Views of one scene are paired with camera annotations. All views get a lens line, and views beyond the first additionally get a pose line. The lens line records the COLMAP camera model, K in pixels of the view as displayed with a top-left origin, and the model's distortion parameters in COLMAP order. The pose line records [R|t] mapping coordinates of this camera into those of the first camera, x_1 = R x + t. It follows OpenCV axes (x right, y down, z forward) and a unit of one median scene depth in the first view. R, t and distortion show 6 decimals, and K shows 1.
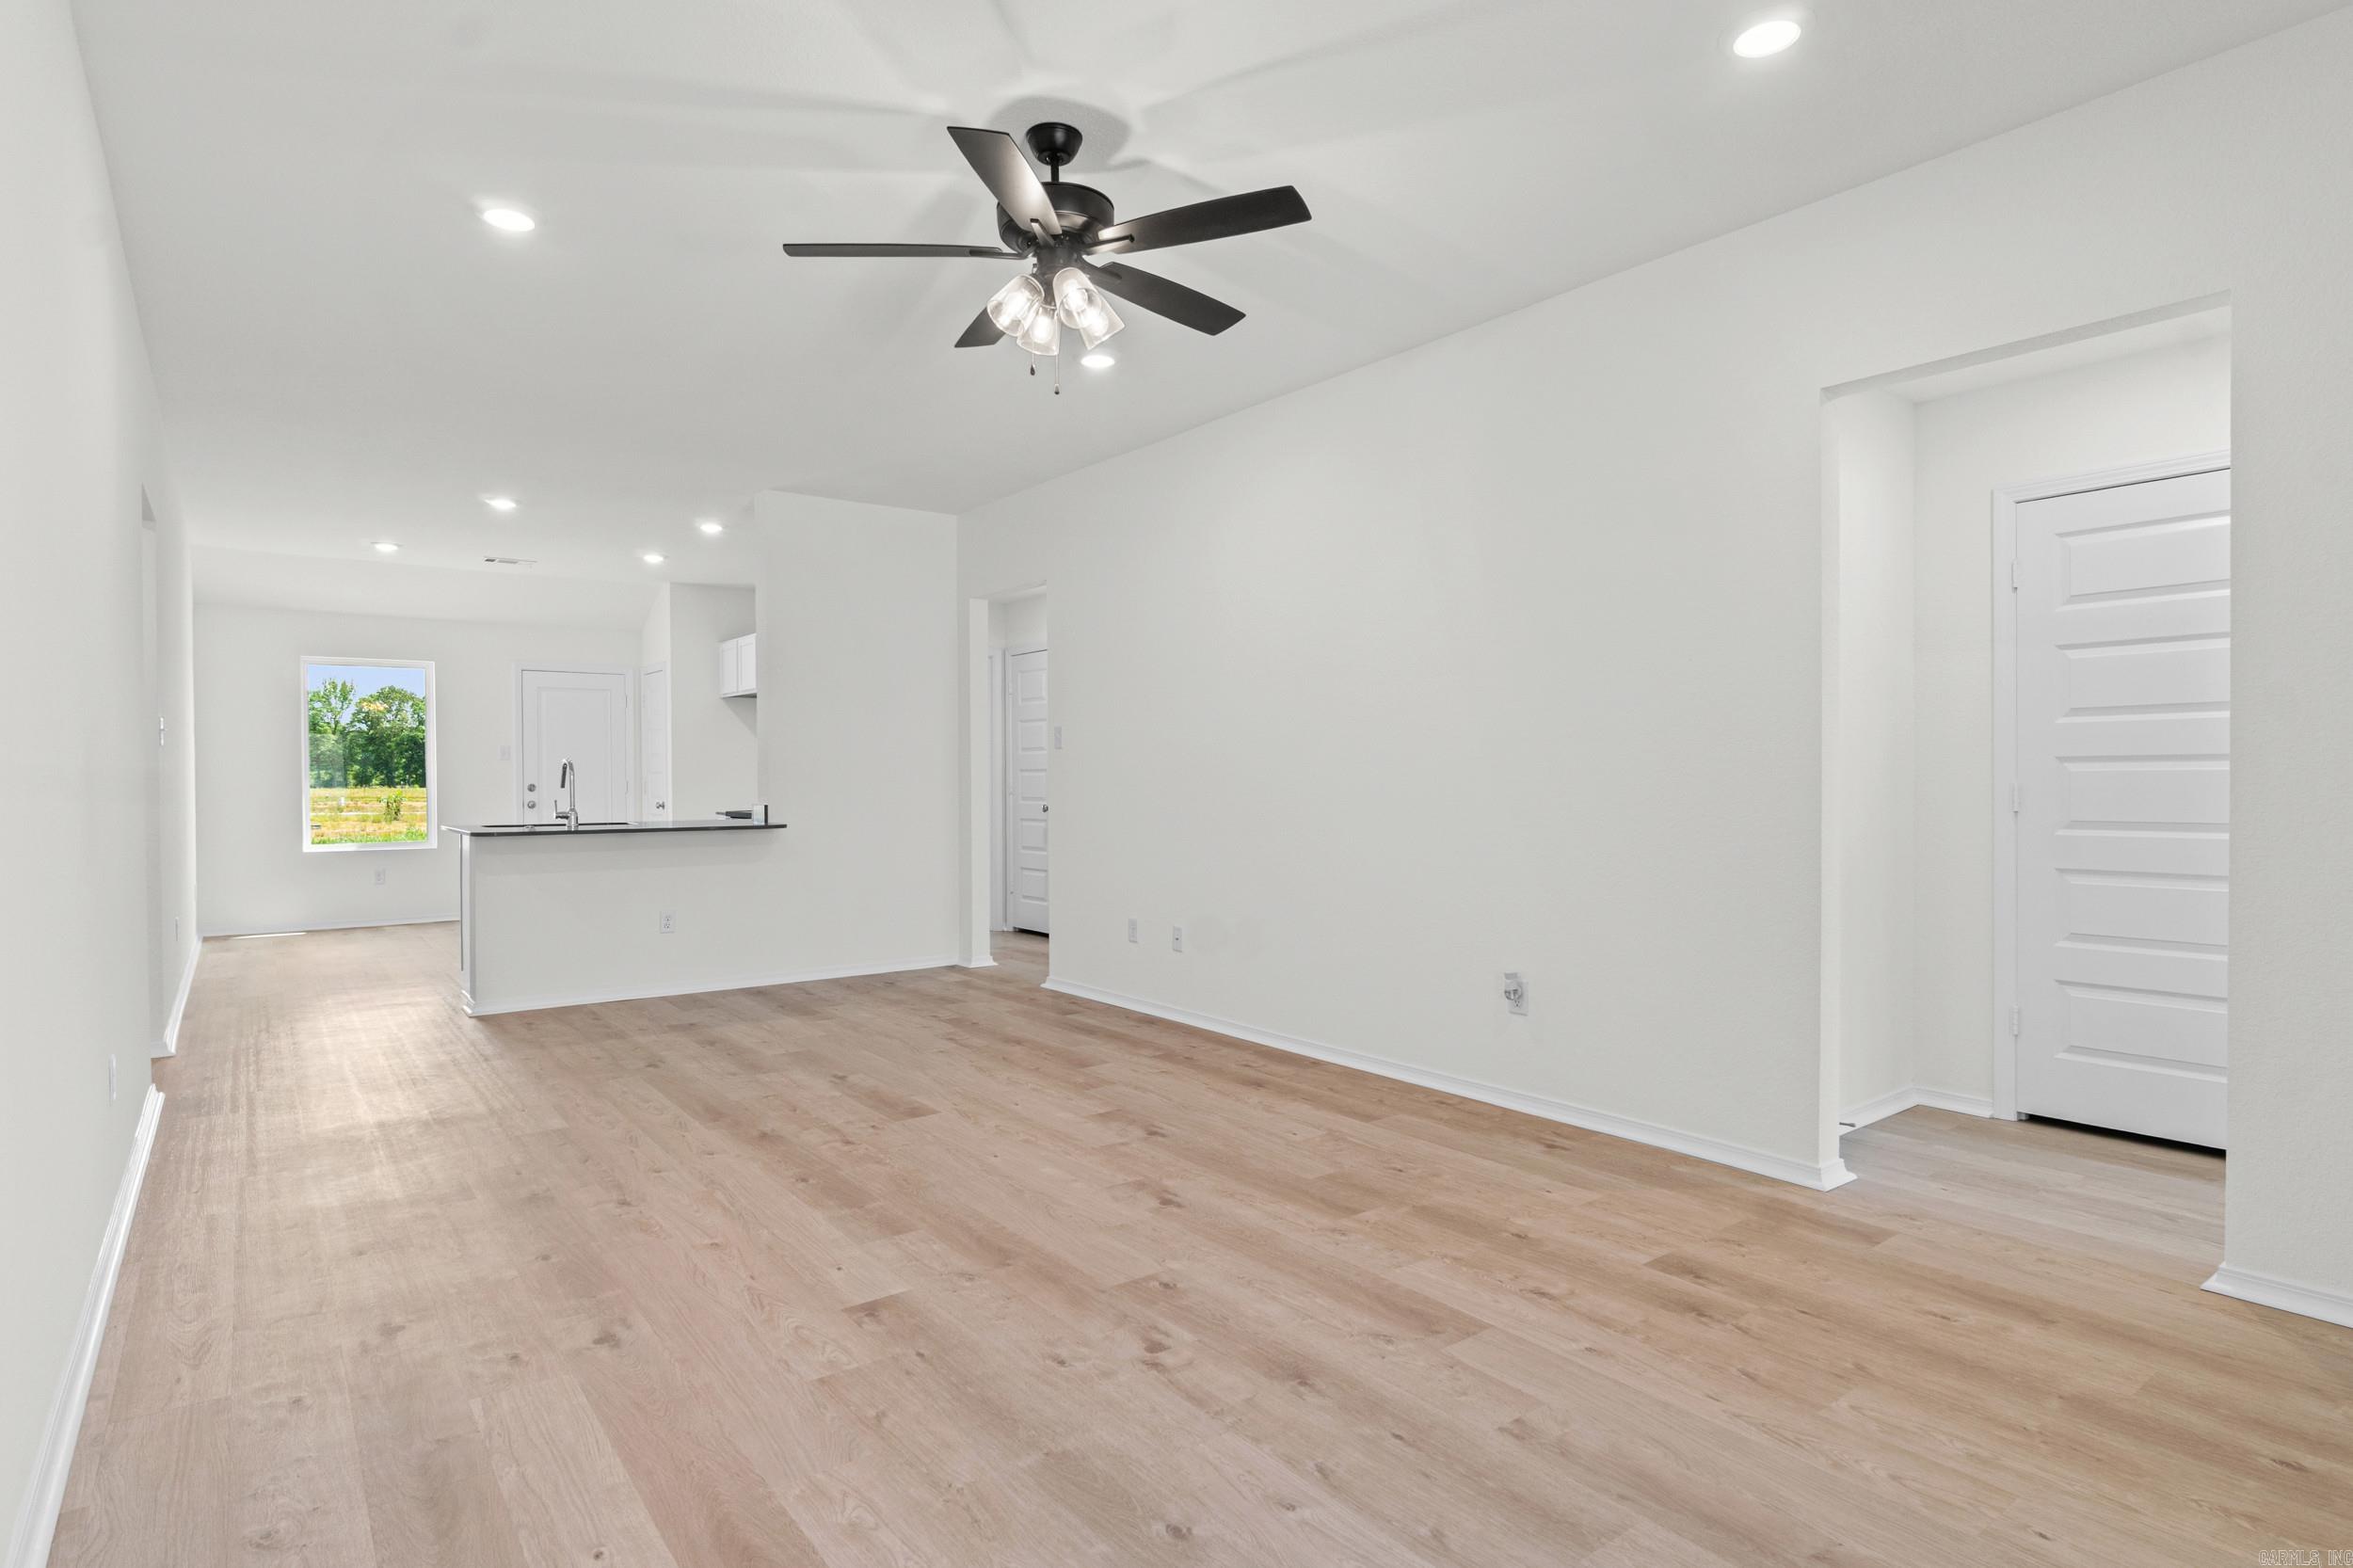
lens RADIAL K [[1210.0, 0, 1139.9], [0, 1210.0, 781.7], [0, 0, 1]] dist [-0.012774, 0.007491]
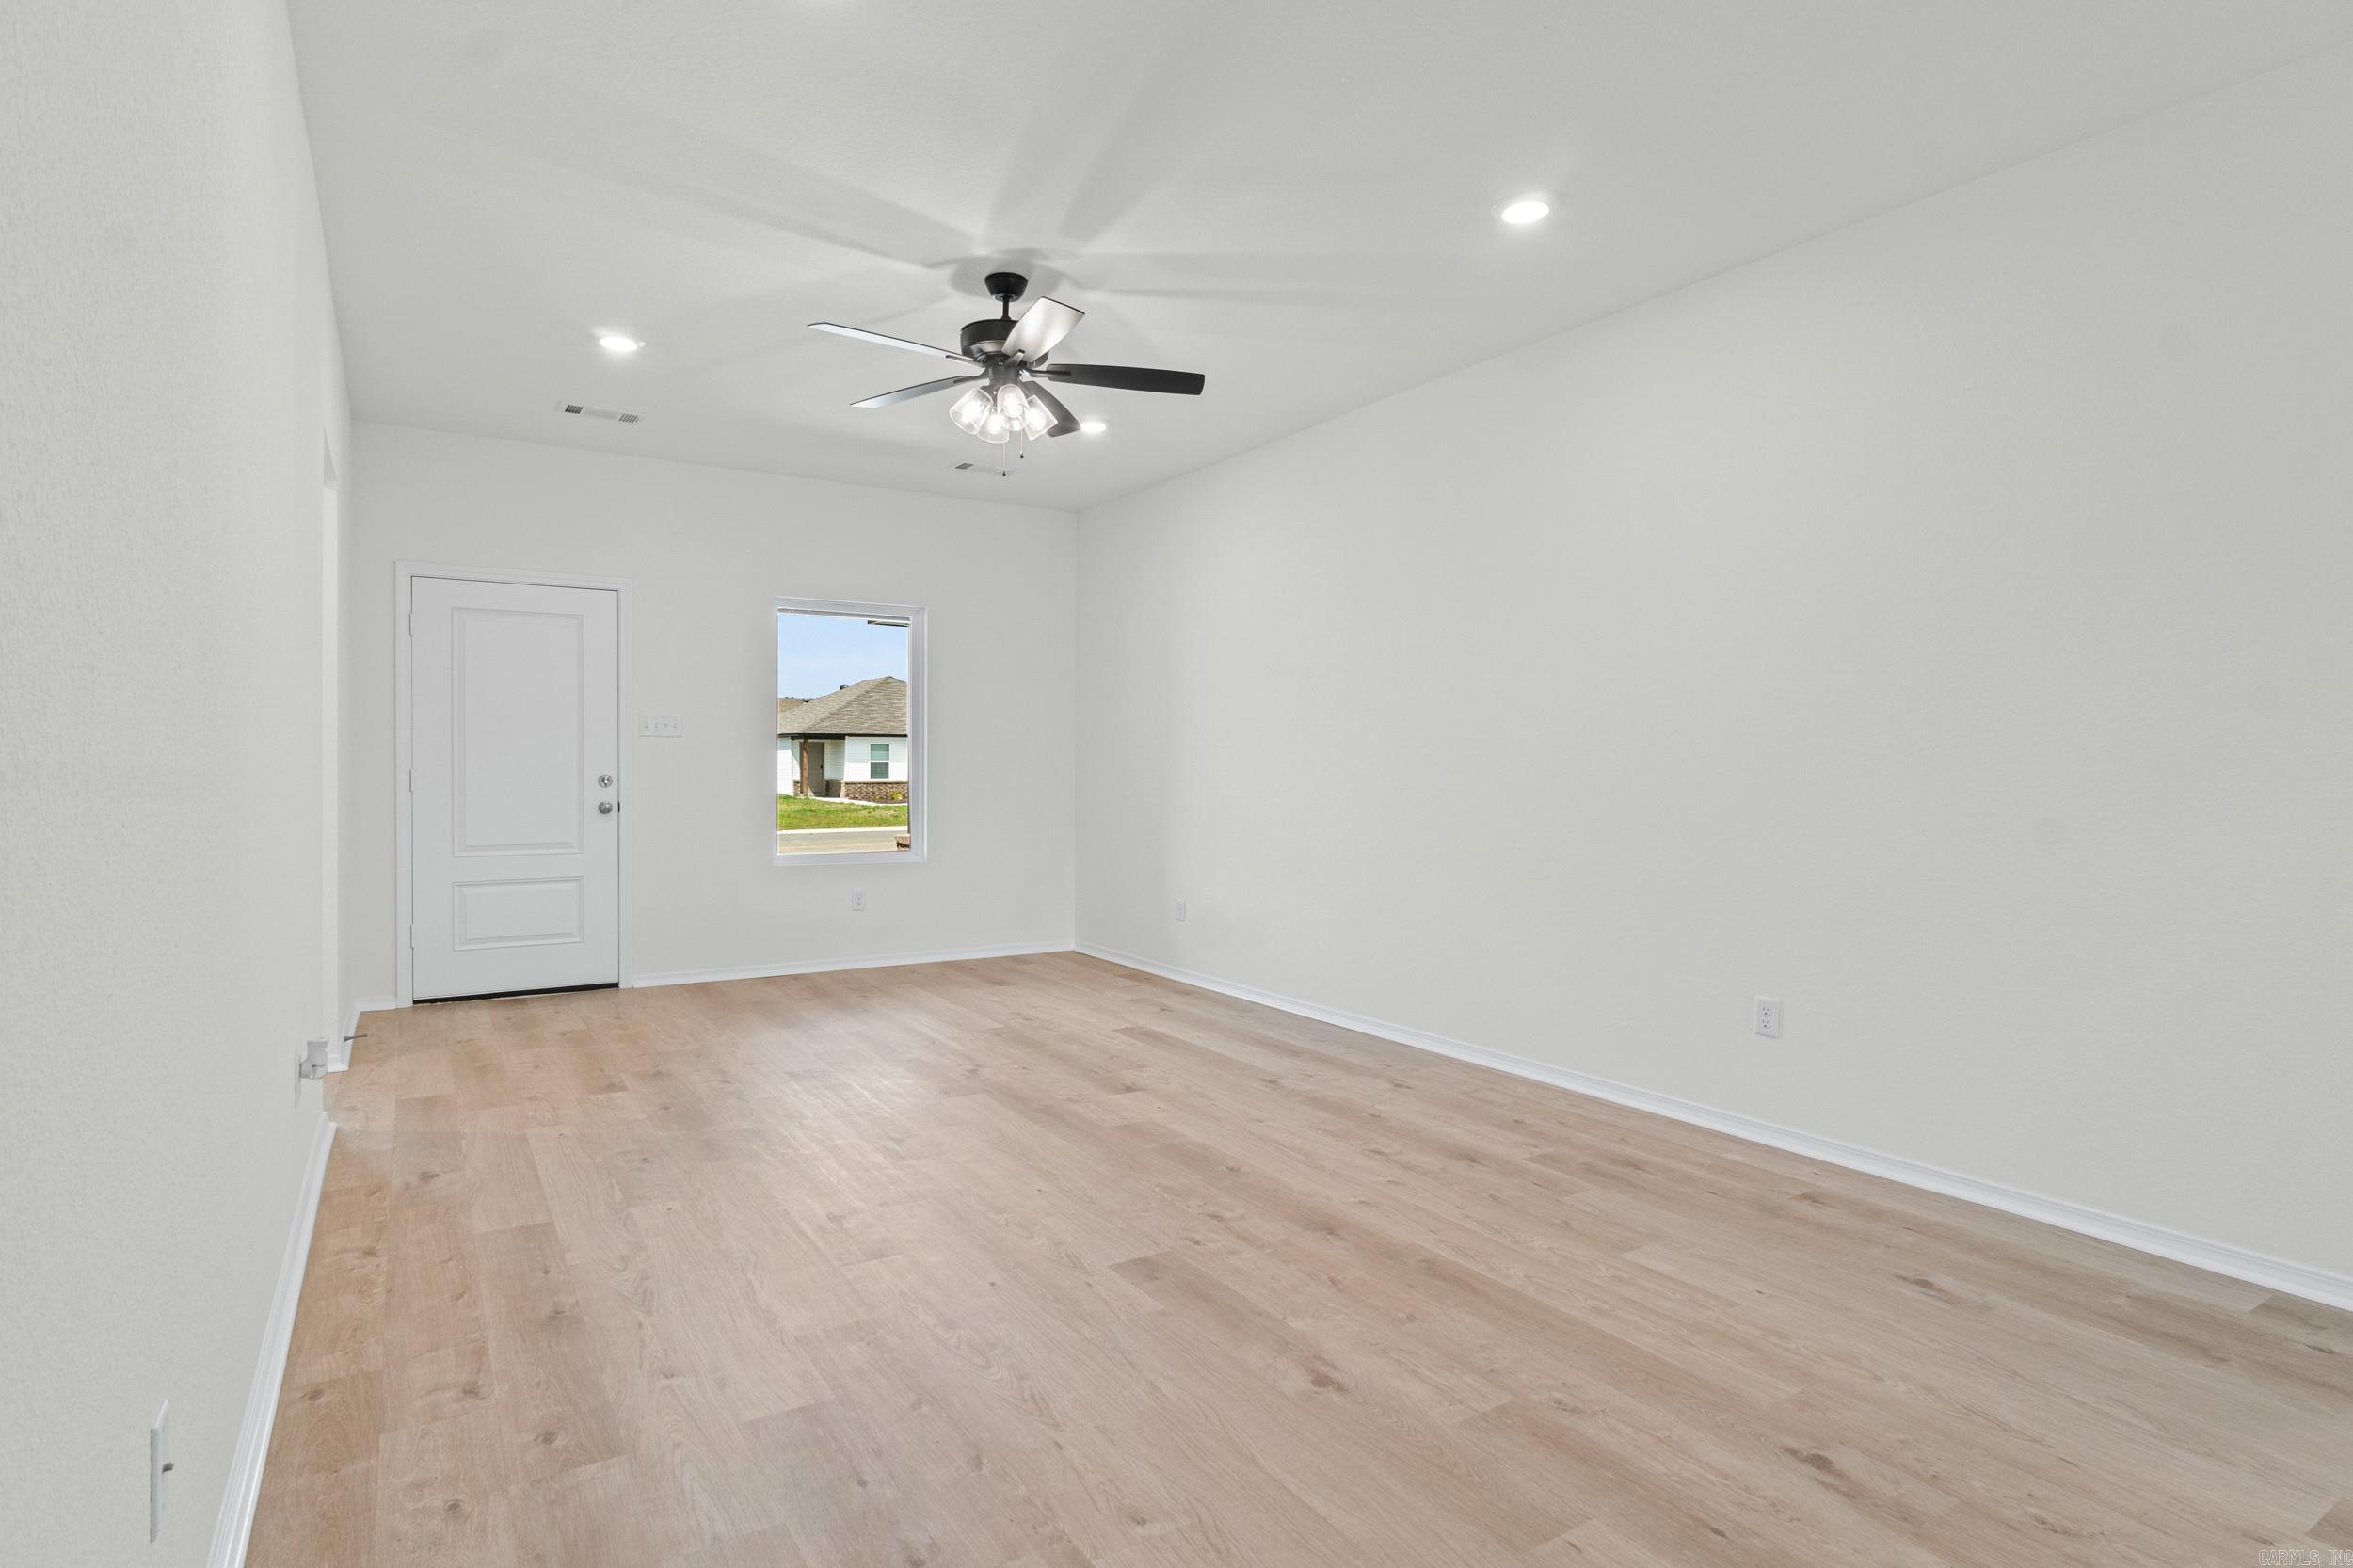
lens RADIAL K [[1210.0, 0, 1160.4], [0, 1210.0, 774.9], [0, 0, 1]] dist [-0.012774, 0.007491]
pose [[-0.997415, -0.001689, 0.071834, -0.304741], [-0.000832, 0.999928, 0.011964, -0.011383], [-0.071849, 0.011873, -0.997345, 2.103465]]
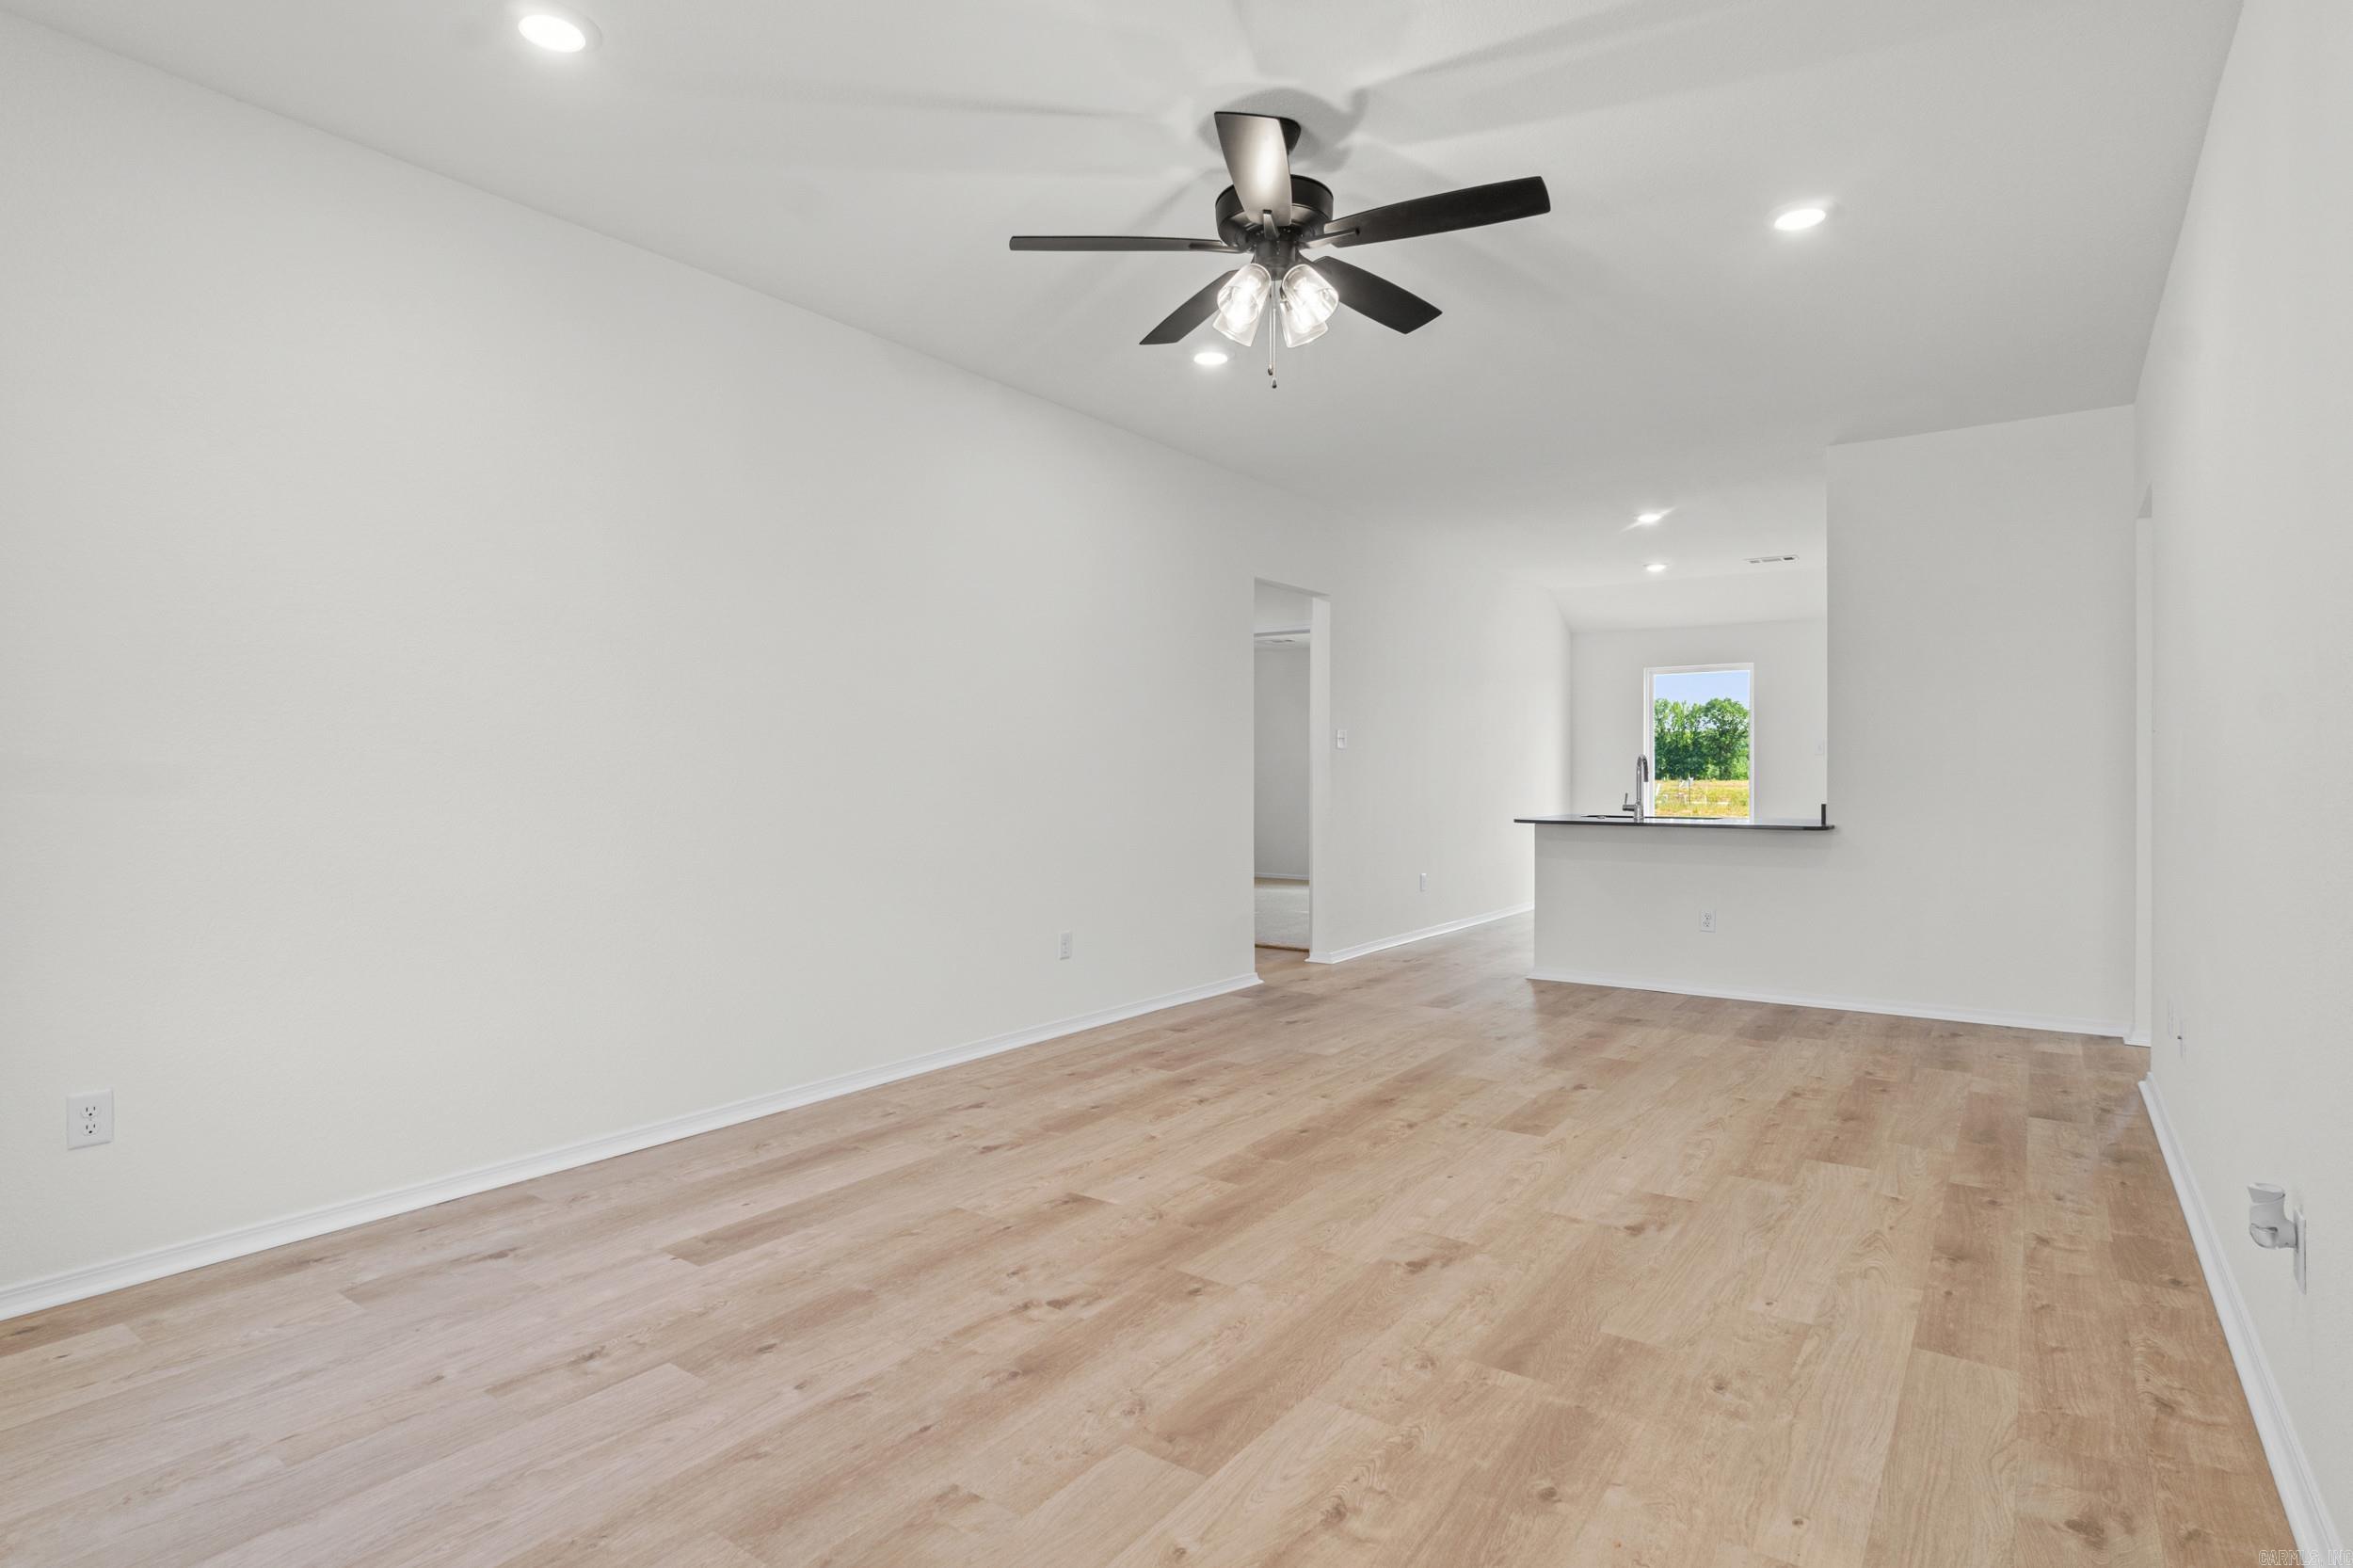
lens RADIAL K [[1210.0, 0, 1169.1], [0, 1210.0, 769.7], [0, 0, 1]] dist [-0.012774, 0.007491]
pose [[0.311713, 0.001107, -0.950176, 0.780511], [-0.007521, 0.999971, -0.001303, -0.002399], [0.950146, 0.007552, 0.311712, 0.557557]]
